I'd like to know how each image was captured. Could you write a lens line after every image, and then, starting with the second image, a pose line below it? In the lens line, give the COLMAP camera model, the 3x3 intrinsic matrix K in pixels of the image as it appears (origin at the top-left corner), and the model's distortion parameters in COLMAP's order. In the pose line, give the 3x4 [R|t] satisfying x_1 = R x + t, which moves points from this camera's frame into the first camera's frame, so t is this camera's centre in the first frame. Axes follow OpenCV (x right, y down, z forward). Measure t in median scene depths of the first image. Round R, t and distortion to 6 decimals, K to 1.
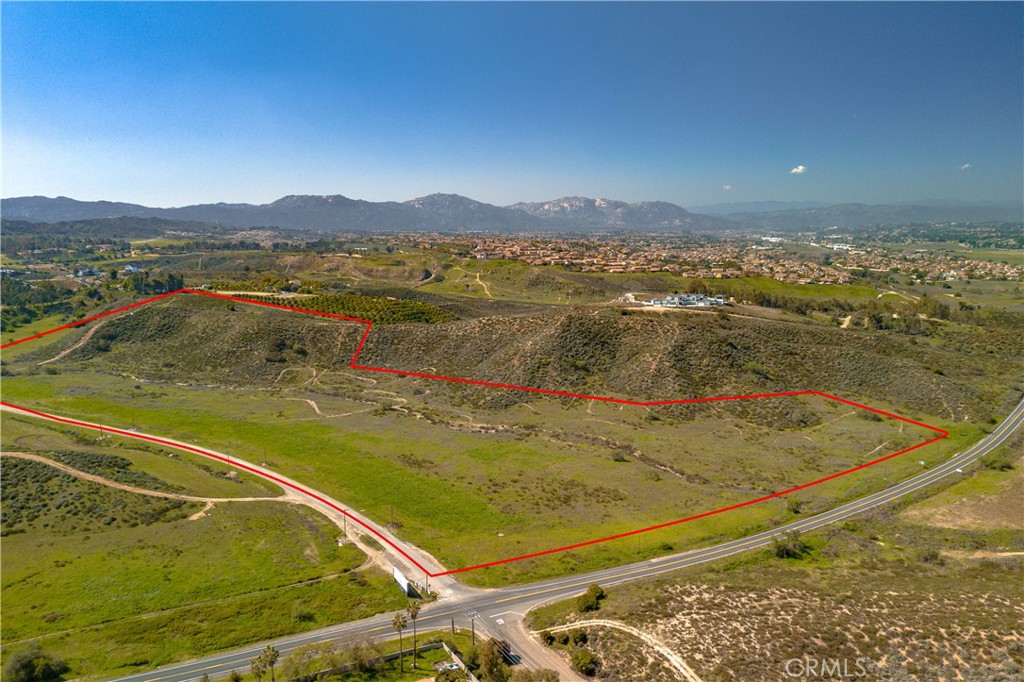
lens RADIAL K [[742.9, 0, 516.1], [0, 742.9, 357.2], [0, 0, 1]] dist [0.091462, -0.091743]
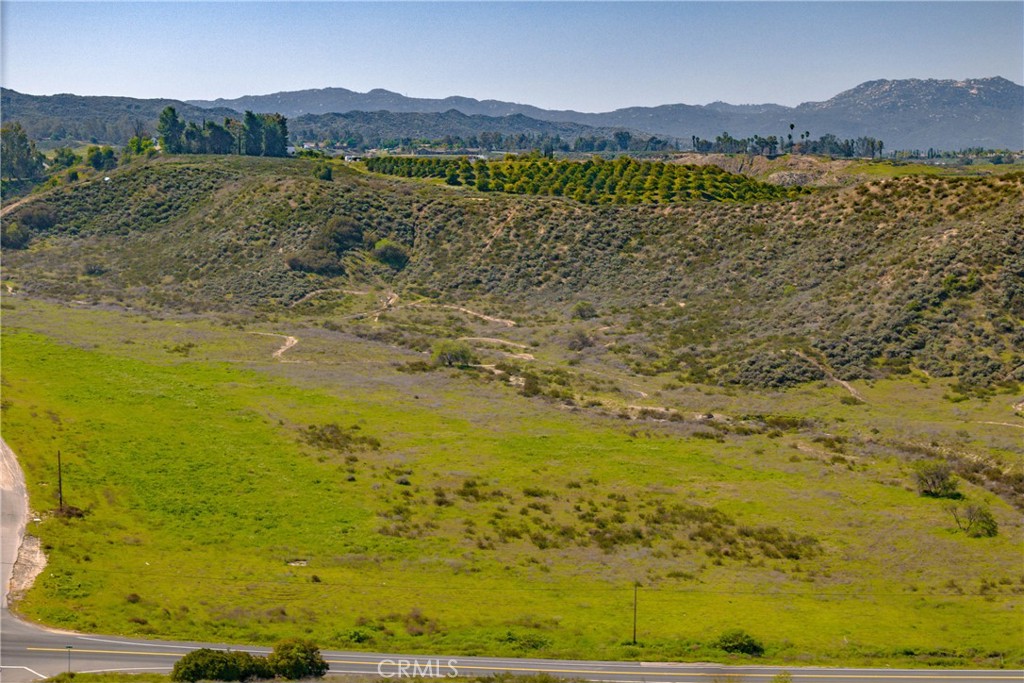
lens RADIAL K [[2029.9, 0, 512.0], [0, 2029.9, 341.5], [0, 0, 1]] dist [-0.142251, 0.138400]
pose [[0.890766, 0.054133, -0.451227, 0.255500], [-0.093282, 0.993519, -0.064956, 0.106261], [0.444786, 0.099952, 0.890042, 0.136569]]
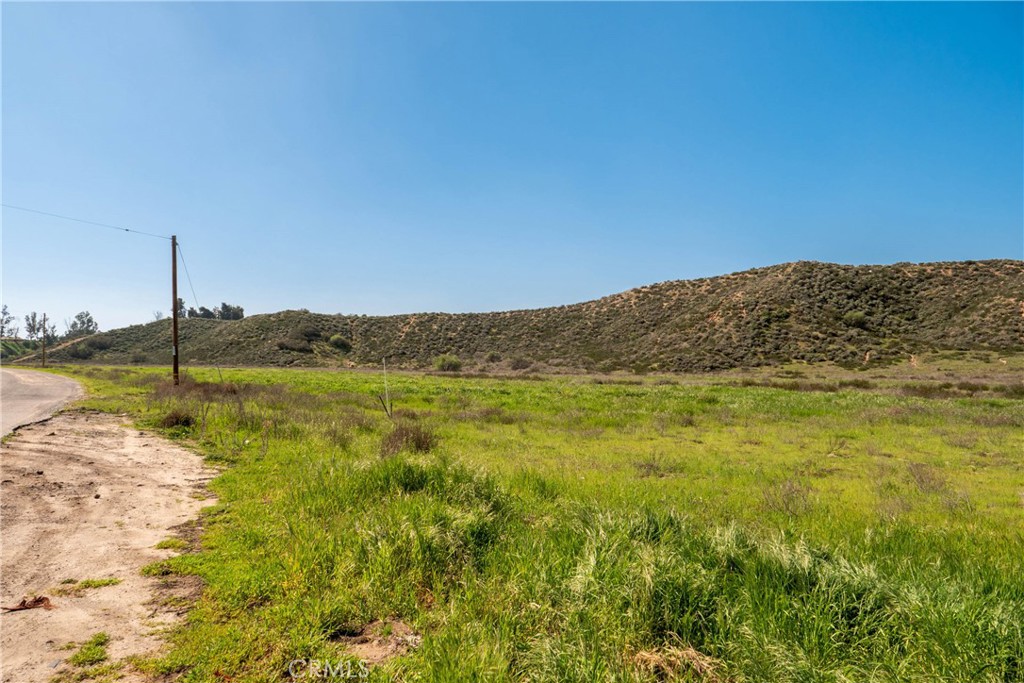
lens RADIAL K [[738.6, 0, 512.6], [0, 738.6, 346.4], [0, 0, 1]] dist [-0.044694, 0.003473]
pose [[0.982748, -0.019623, -0.183908, -0.045049], [-0.022289, 0.974544, -0.223087, 0.138654], [0.183603, 0.223337, 0.957293, 0.503143]]
